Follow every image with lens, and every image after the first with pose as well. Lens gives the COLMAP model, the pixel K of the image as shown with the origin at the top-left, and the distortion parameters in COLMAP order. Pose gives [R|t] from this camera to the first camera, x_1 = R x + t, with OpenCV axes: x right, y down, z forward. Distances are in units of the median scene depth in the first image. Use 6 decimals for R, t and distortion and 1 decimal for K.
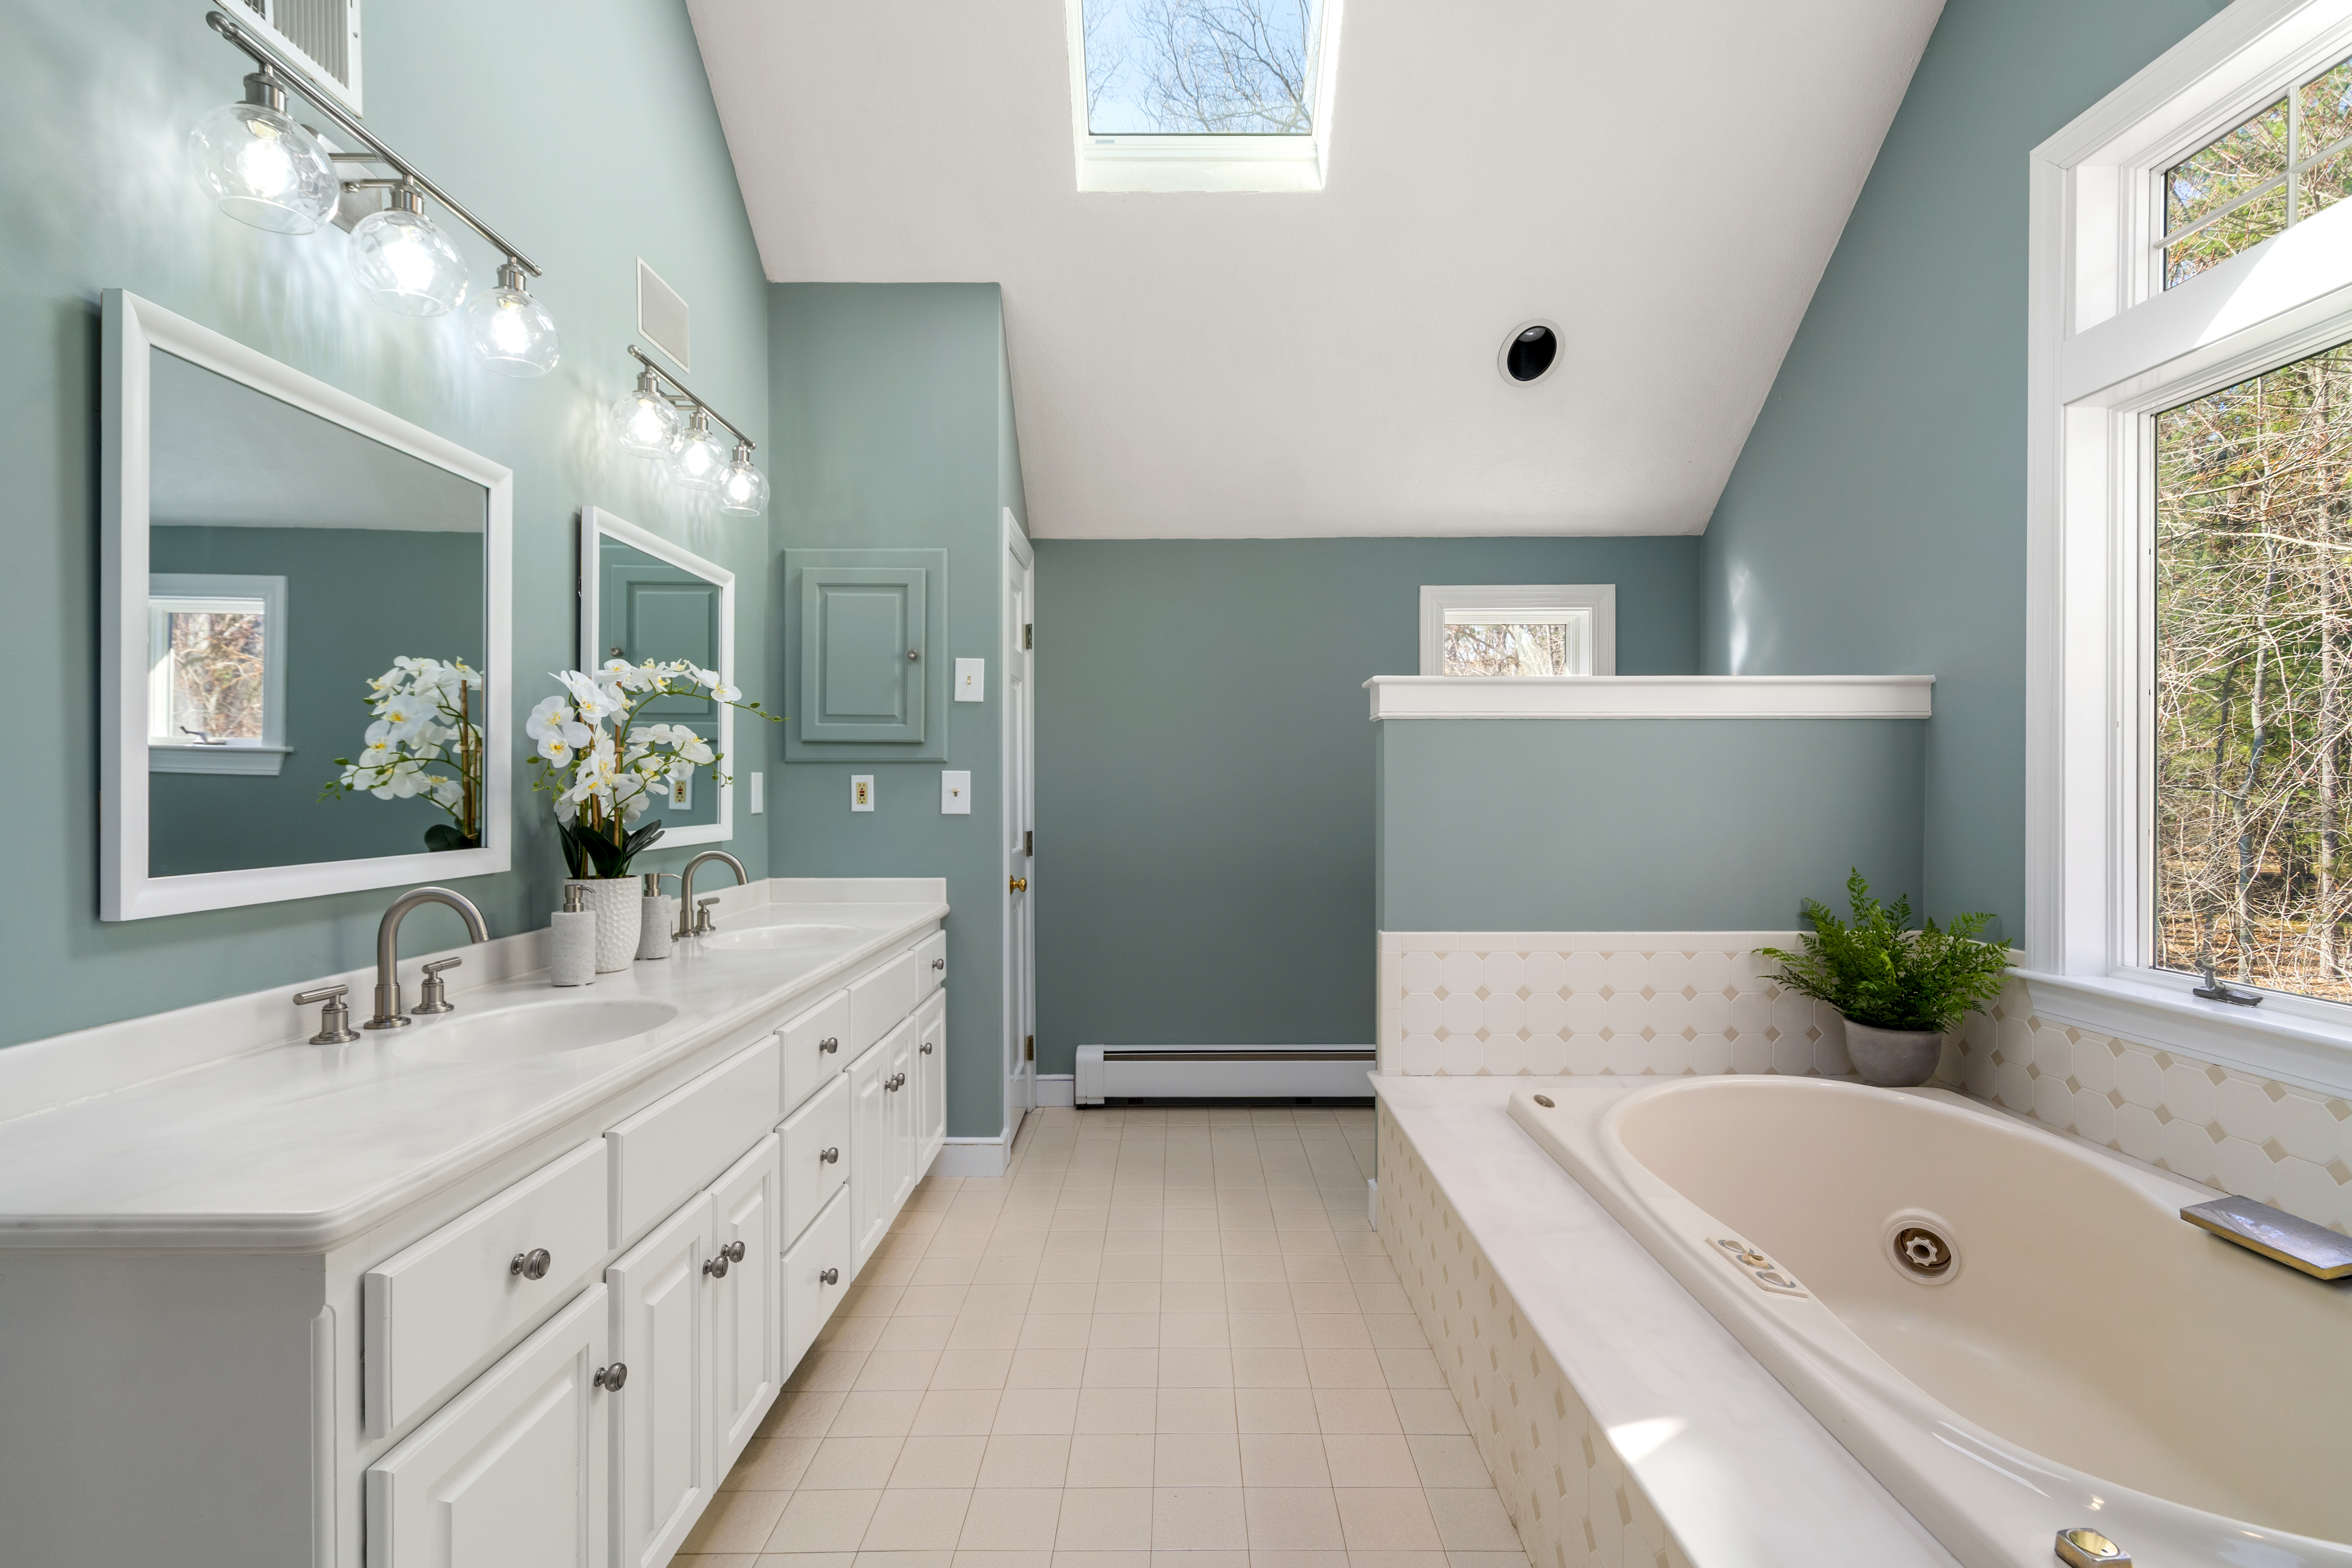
lens RADIAL K [[1075.4, 0, 1179.0], [0, 1075.4, 785.6], [0, 0, 1]] dist [-0.002272, -0.000114]
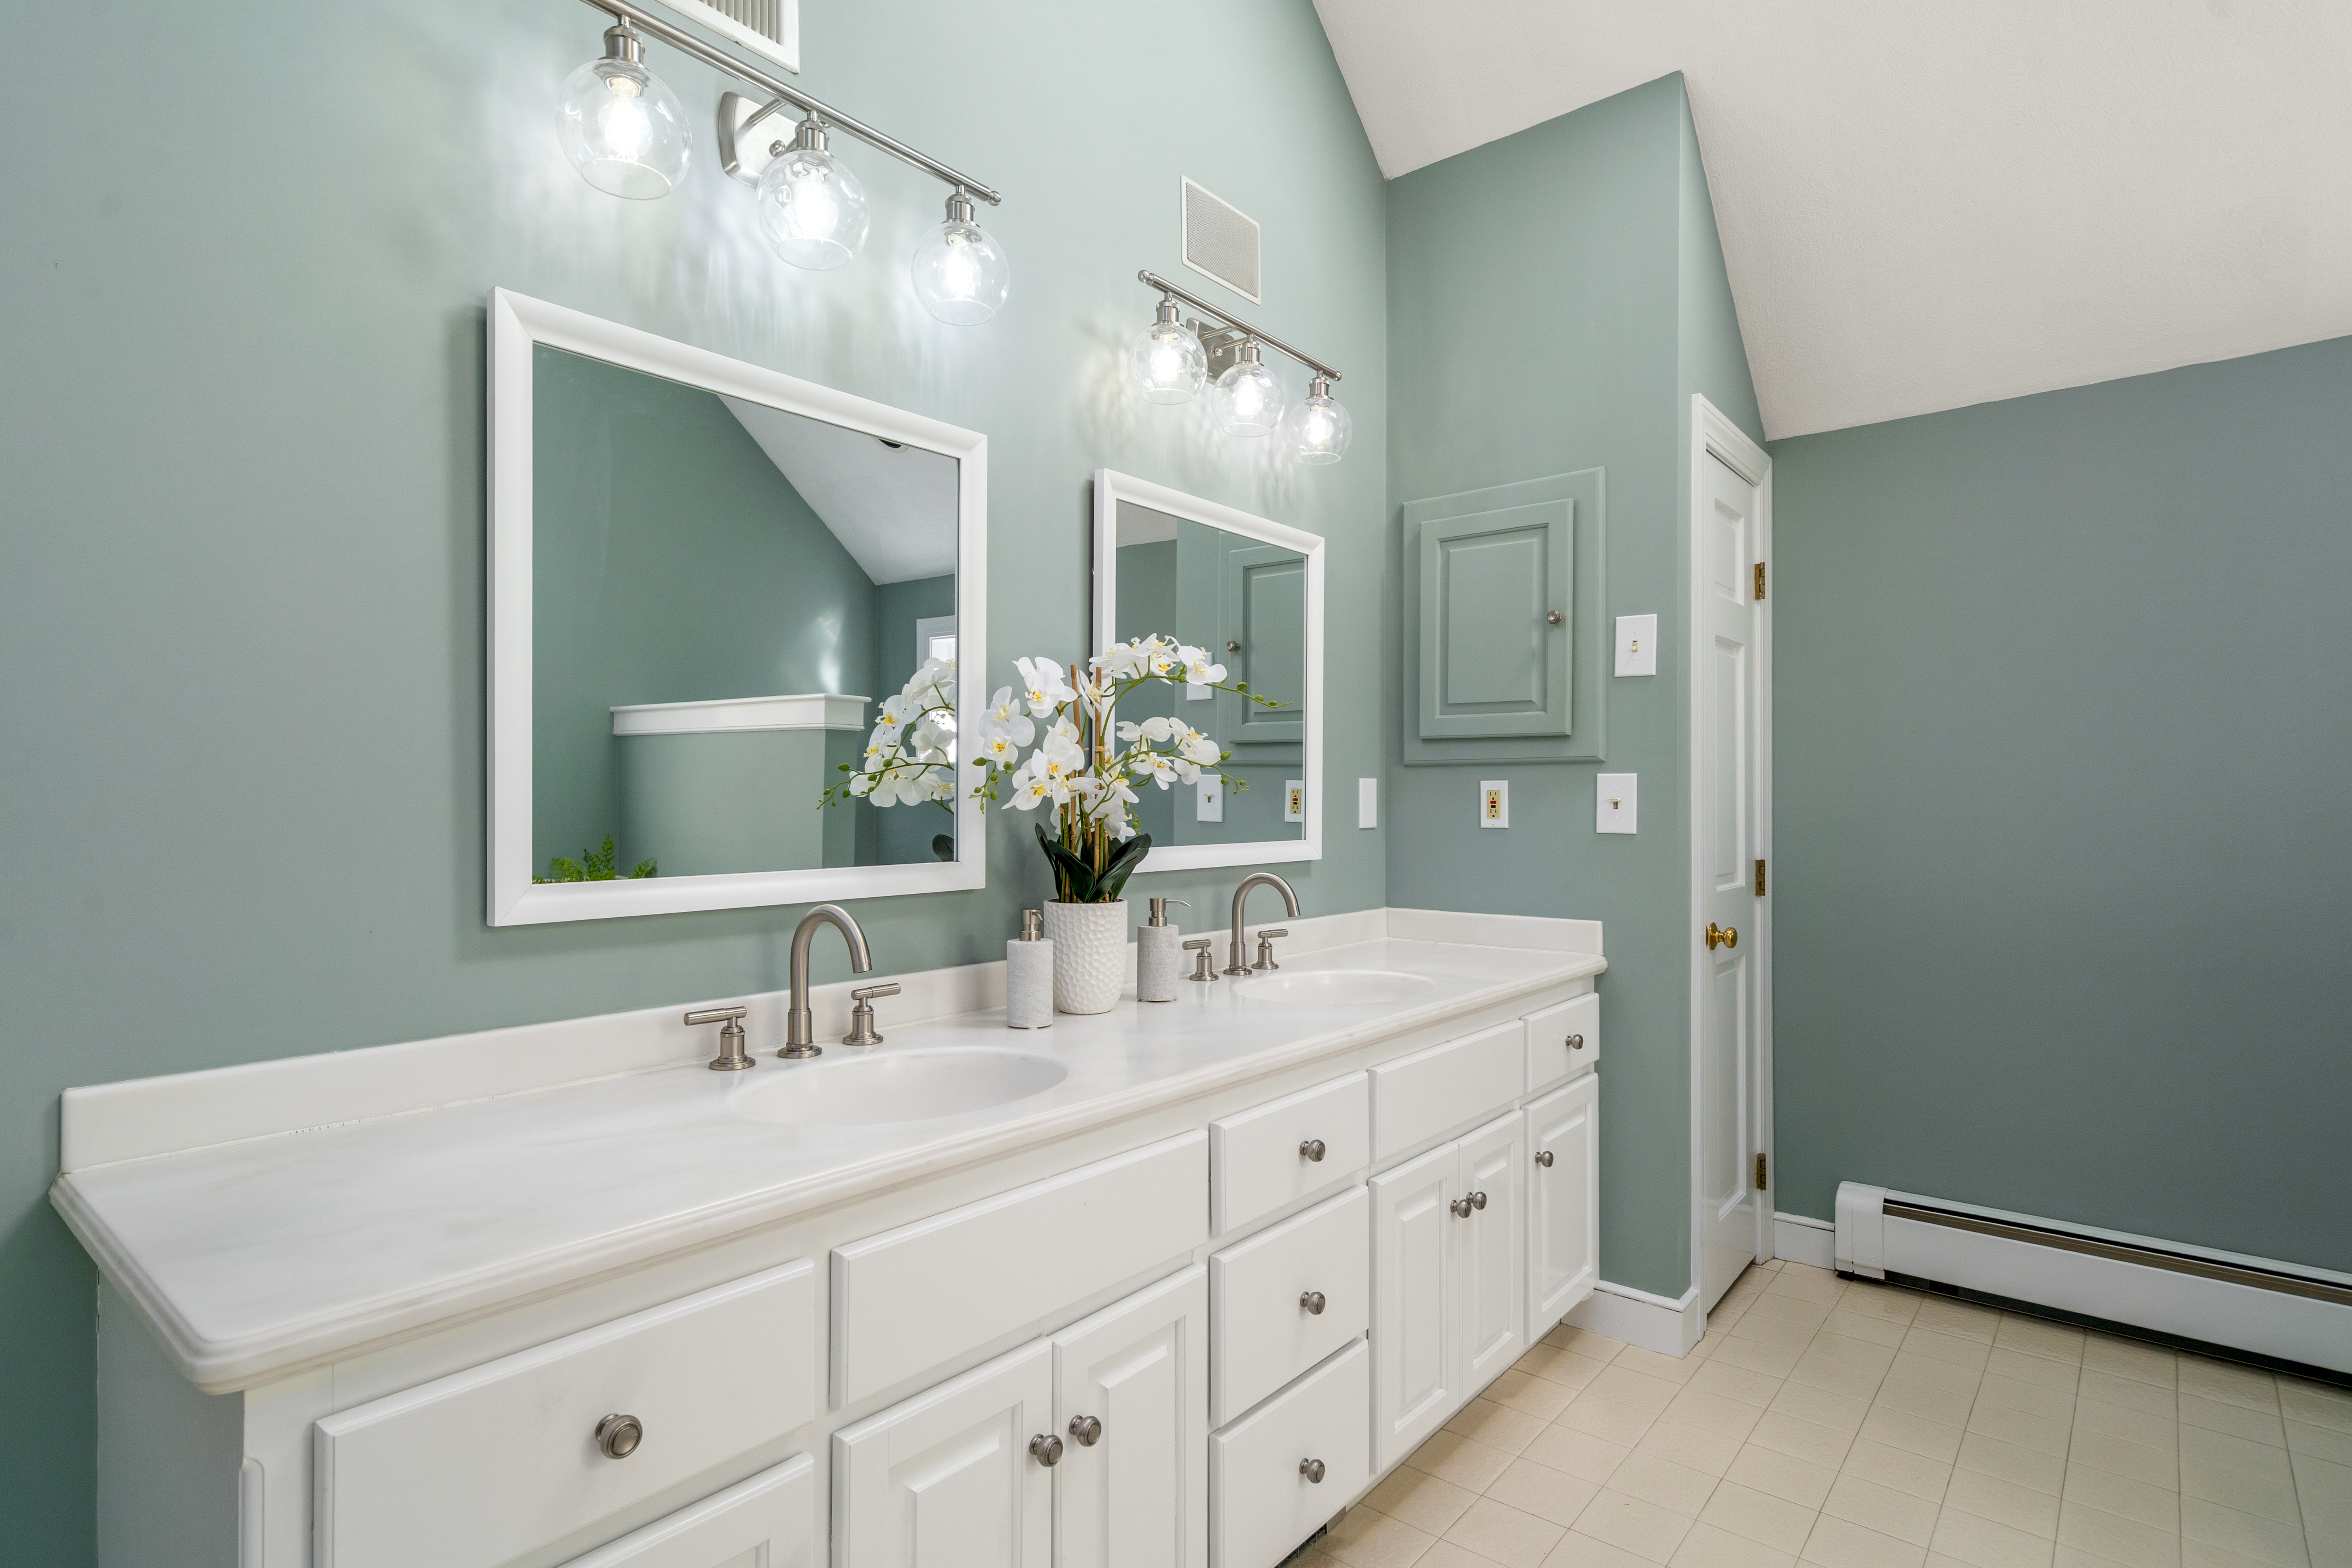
lens RADIAL K [[1174.0, 0, 1174.2], [0, 1174.0, 800.6], [0, 0, 1]] dist [-0.000300, 0.001835]
pose [[0.767942, 0.002074, -0.640516, 0.093027], [-0.000507, 0.999996, 0.002629, 0.003310], [0.640520, -0.001694, 0.767940, 0.282295]]
